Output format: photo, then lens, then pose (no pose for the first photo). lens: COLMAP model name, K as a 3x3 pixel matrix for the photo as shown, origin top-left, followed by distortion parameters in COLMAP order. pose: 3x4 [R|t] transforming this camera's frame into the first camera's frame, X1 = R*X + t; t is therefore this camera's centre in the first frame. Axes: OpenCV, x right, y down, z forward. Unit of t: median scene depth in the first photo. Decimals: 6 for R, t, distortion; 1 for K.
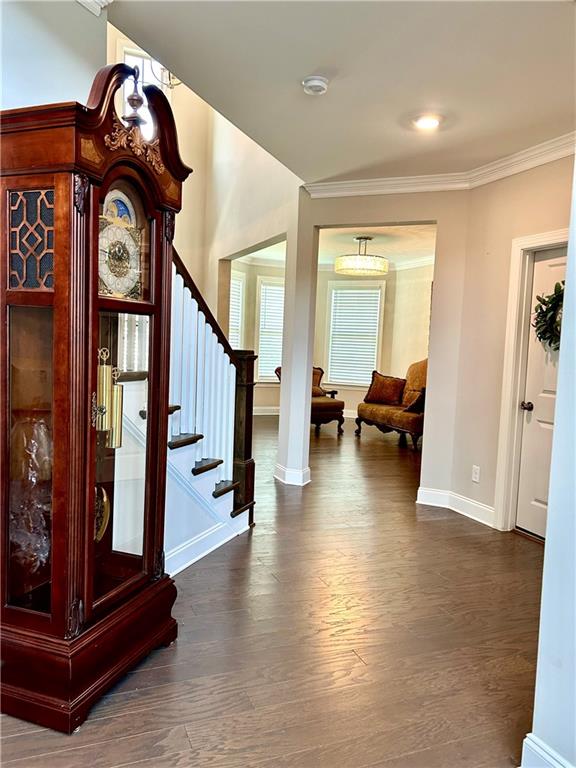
lens RADIAL K [[561.3, 0, 288.0], [0, 561.3, 384.0], [0, 0, 1]] dist [0.061701, -0.110547]
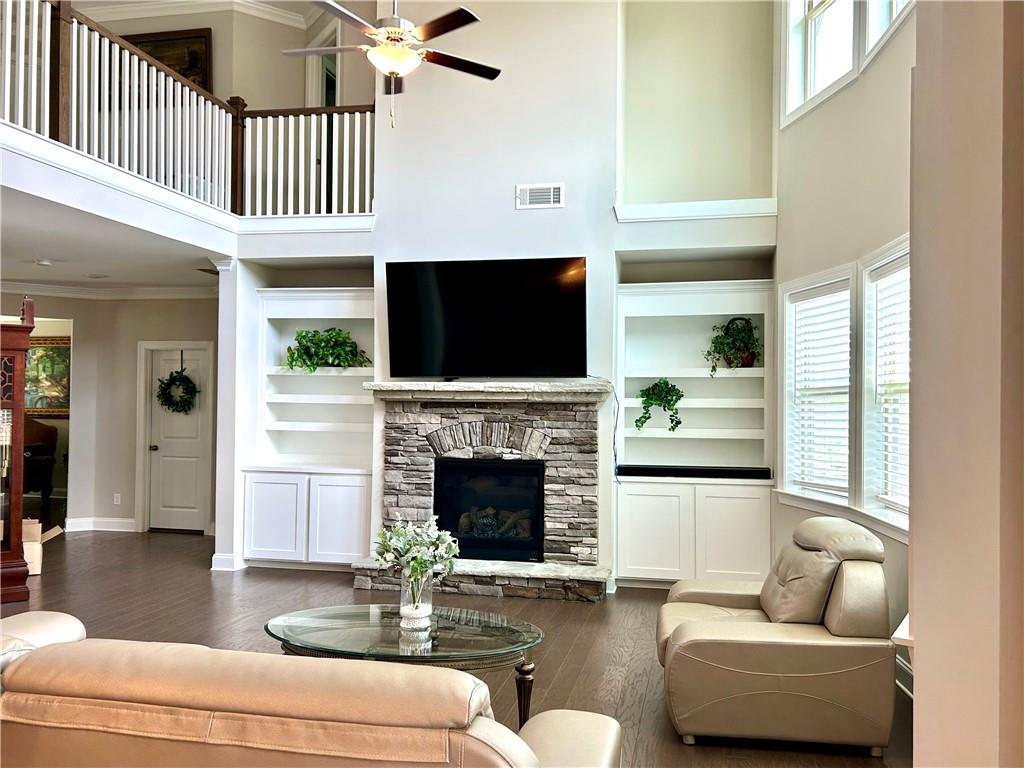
lens RADIAL K [[748.4, 0, 512.0], [0, 748.4, 384.0], [0, 0, 1]] dist [0.061701, -0.110547]
pose [[0.457479, -0.035002, 0.888531, -0.977652], [0.073096, 0.997324, 0.001652, -0.068265], [-0.886211, 0.064192, 0.458813, -0.851555]]
